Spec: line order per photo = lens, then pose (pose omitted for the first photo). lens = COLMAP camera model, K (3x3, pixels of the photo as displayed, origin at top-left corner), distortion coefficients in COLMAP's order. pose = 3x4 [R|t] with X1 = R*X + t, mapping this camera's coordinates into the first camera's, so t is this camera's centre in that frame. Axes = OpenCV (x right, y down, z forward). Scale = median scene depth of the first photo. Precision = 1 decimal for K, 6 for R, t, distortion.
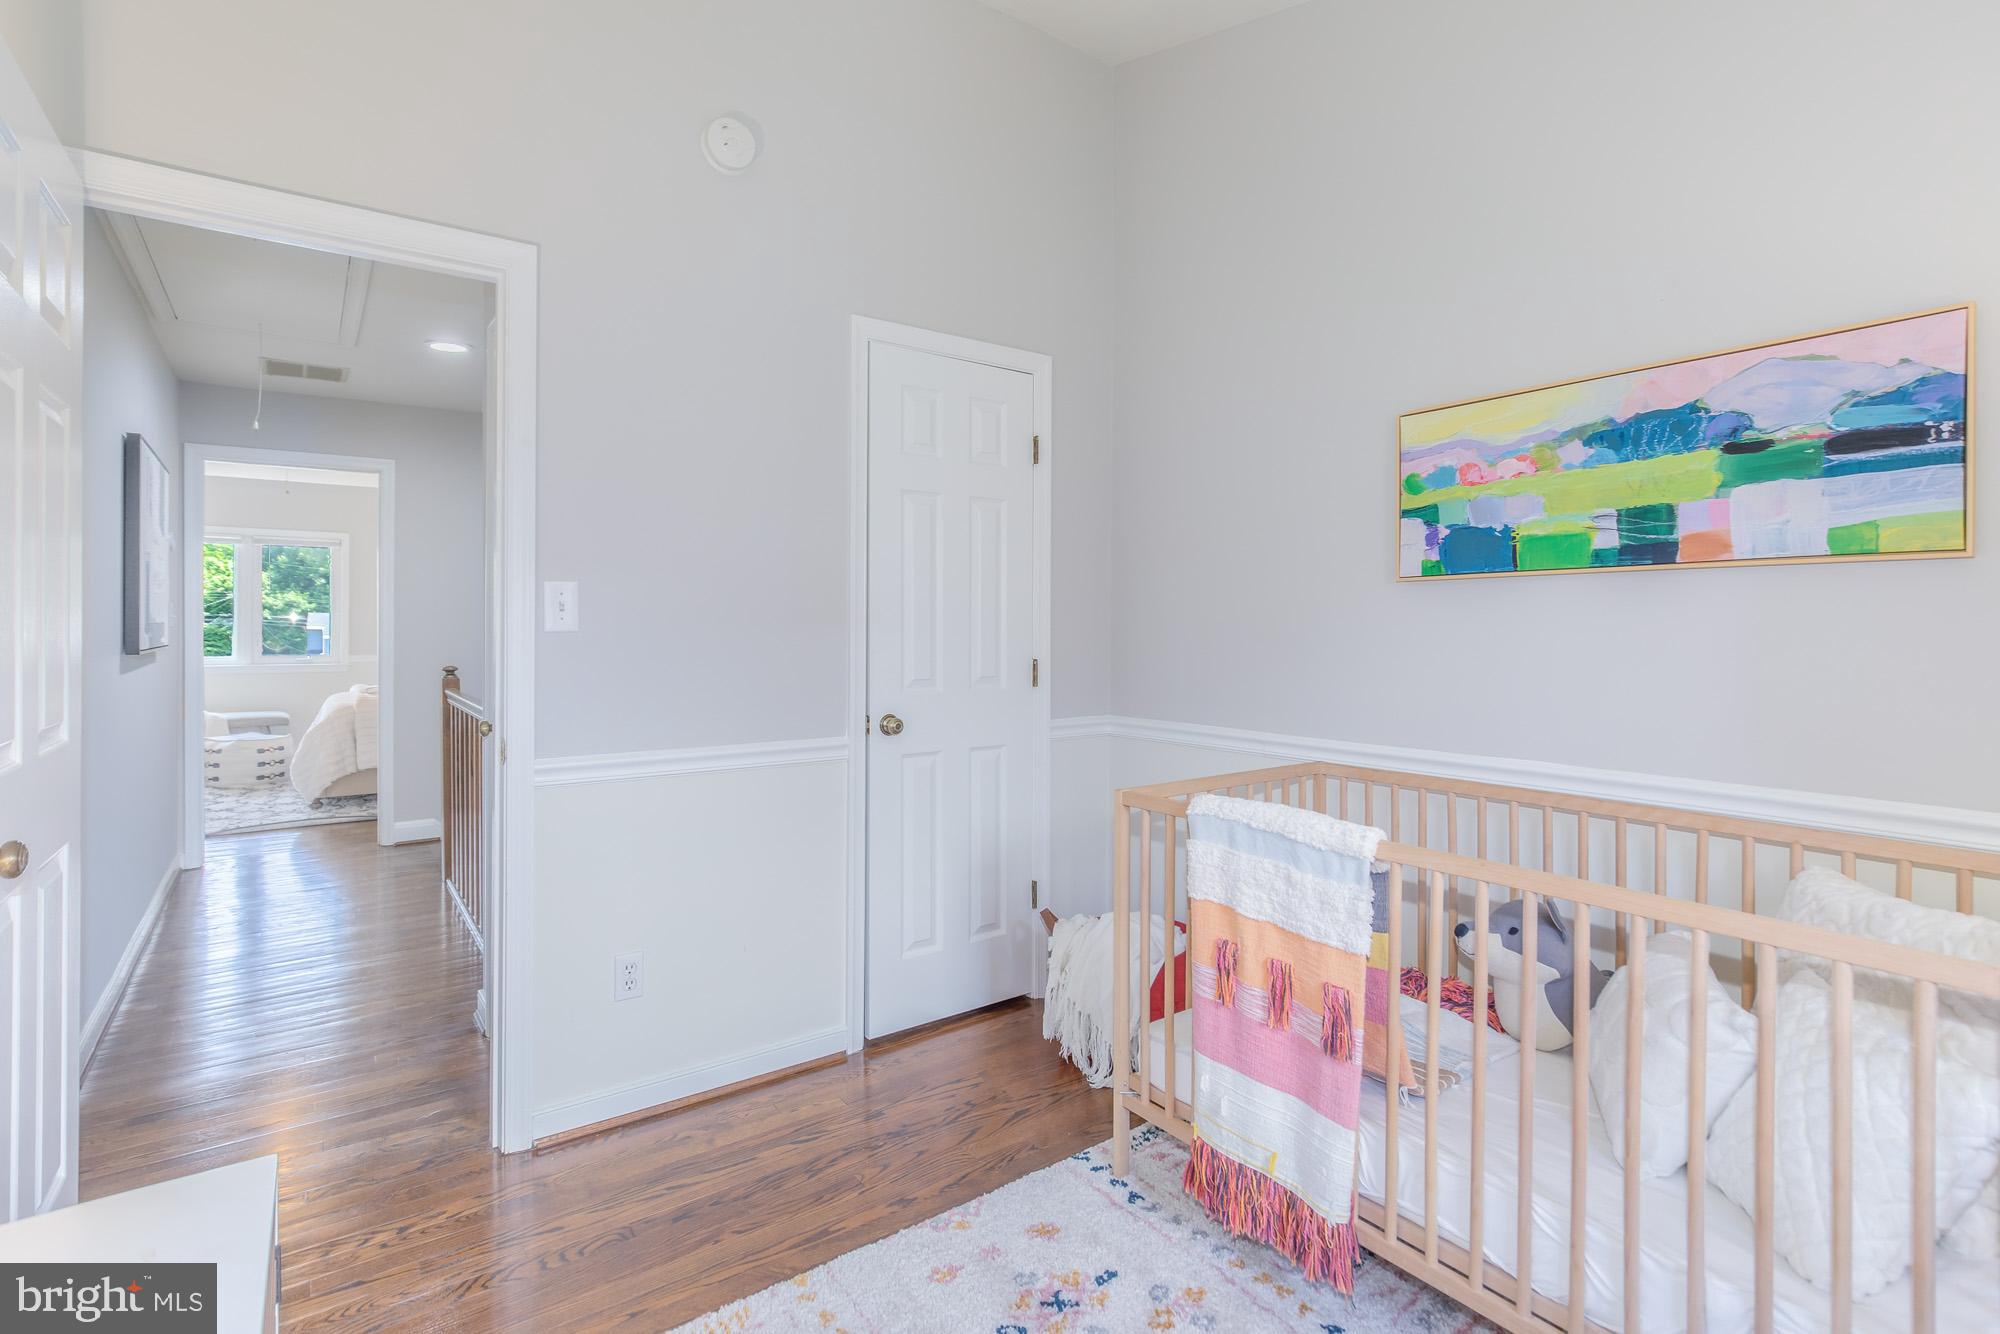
lens RADIAL K [[918.3, 0, 955.0], [0, 918.3, 629.9], [0, 0, 1]] dist [-0.010399, 0.001886]
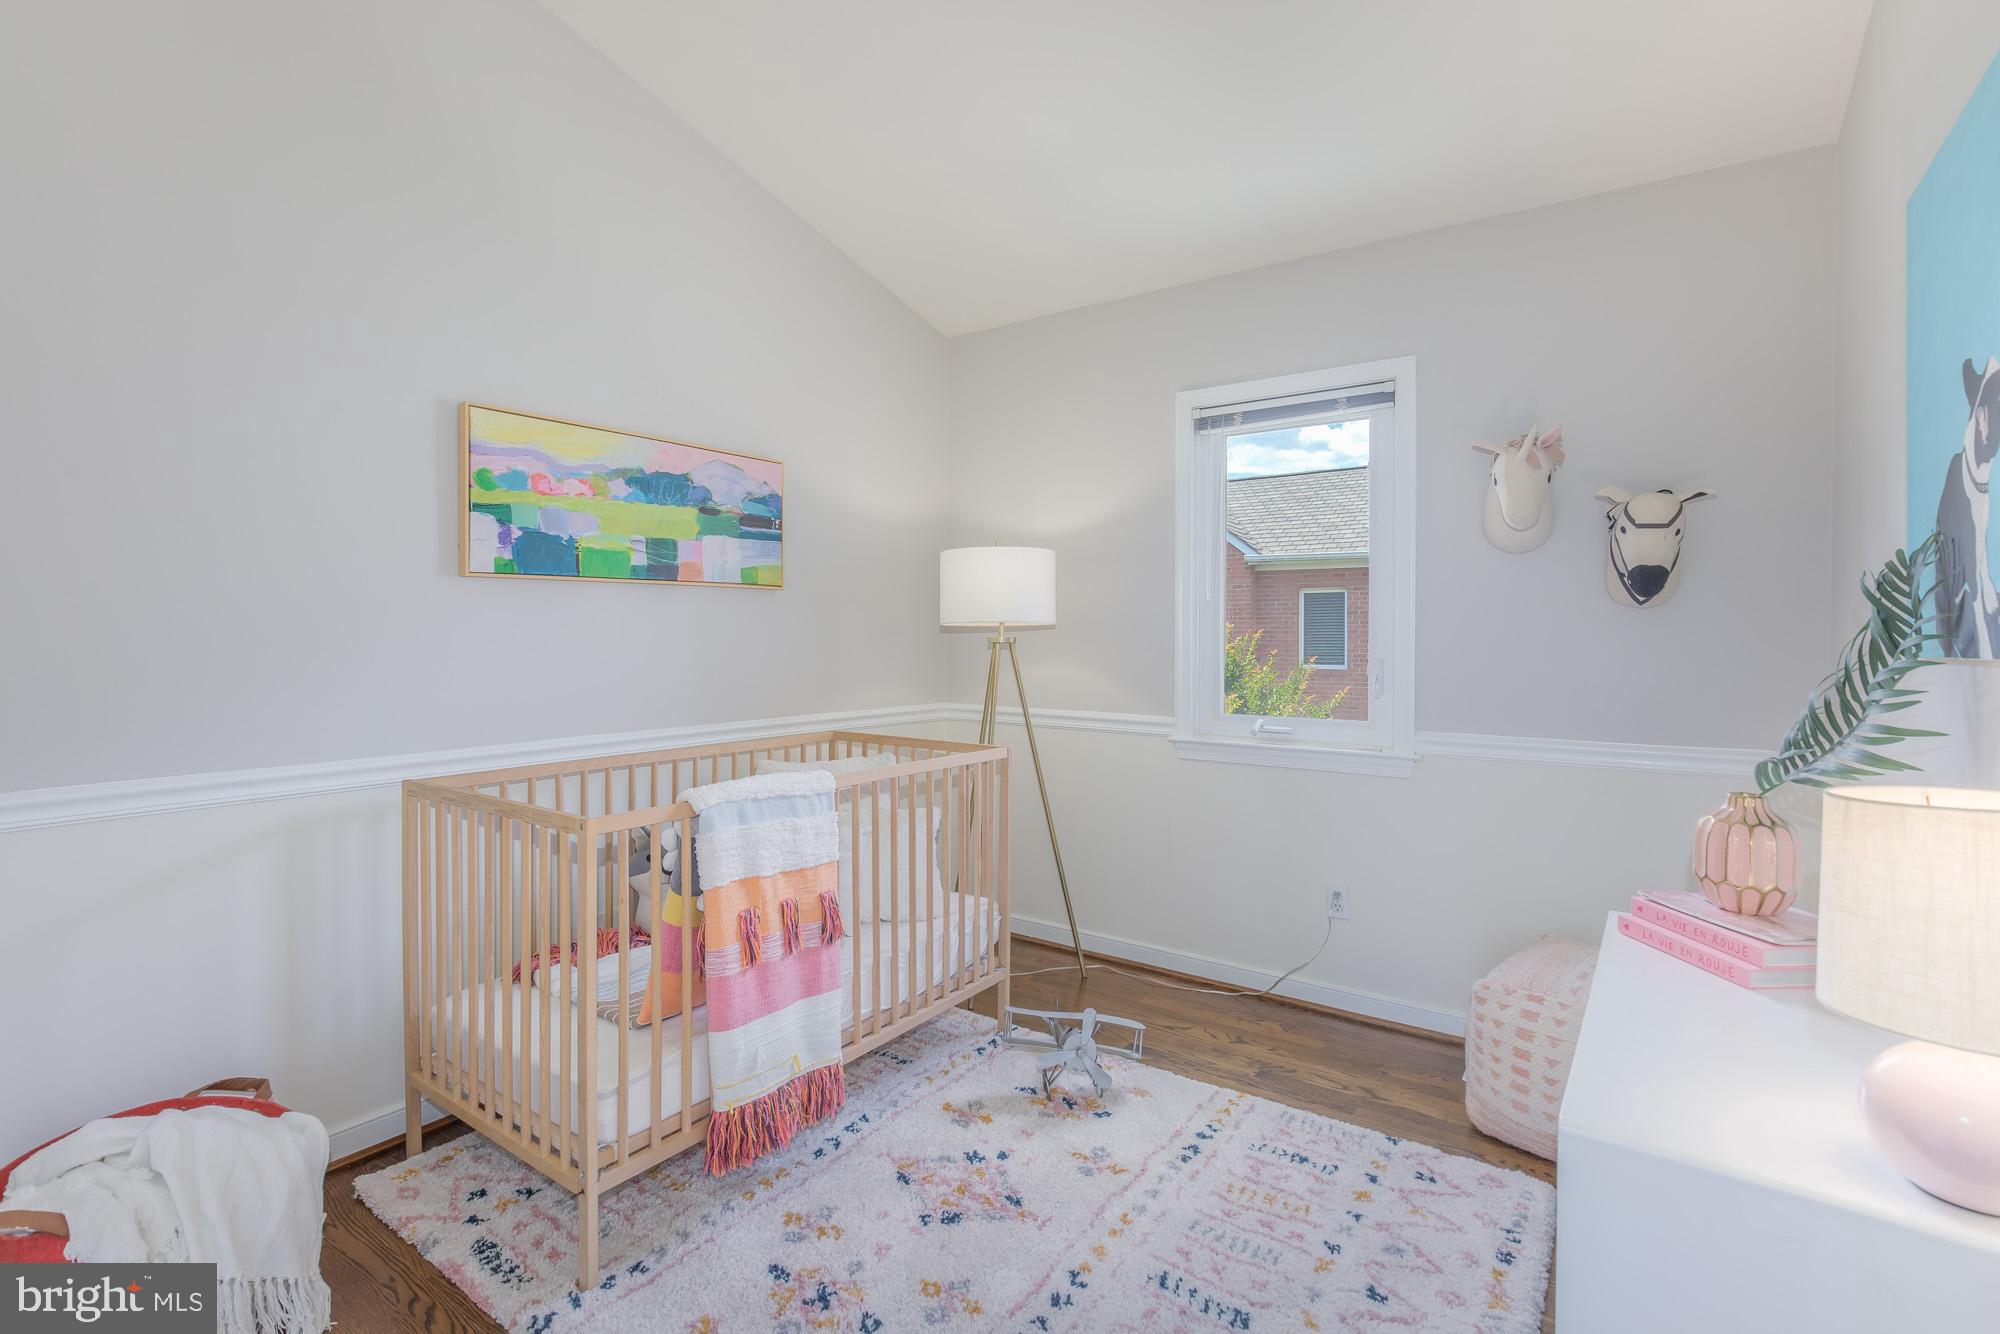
lens RADIAL K [[918.3, 0, 998.5], [0, 918.3, 647.6], [0, 0, 1]] dist [-0.010399, 0.001886]
pose [[-0.321186, -0.018574, 0.946834, -0.738682], [0.002014, 0.999792, 0.020296, 0.004545], [-0.947014, 0.008426, -0.321082, 0.948162]]
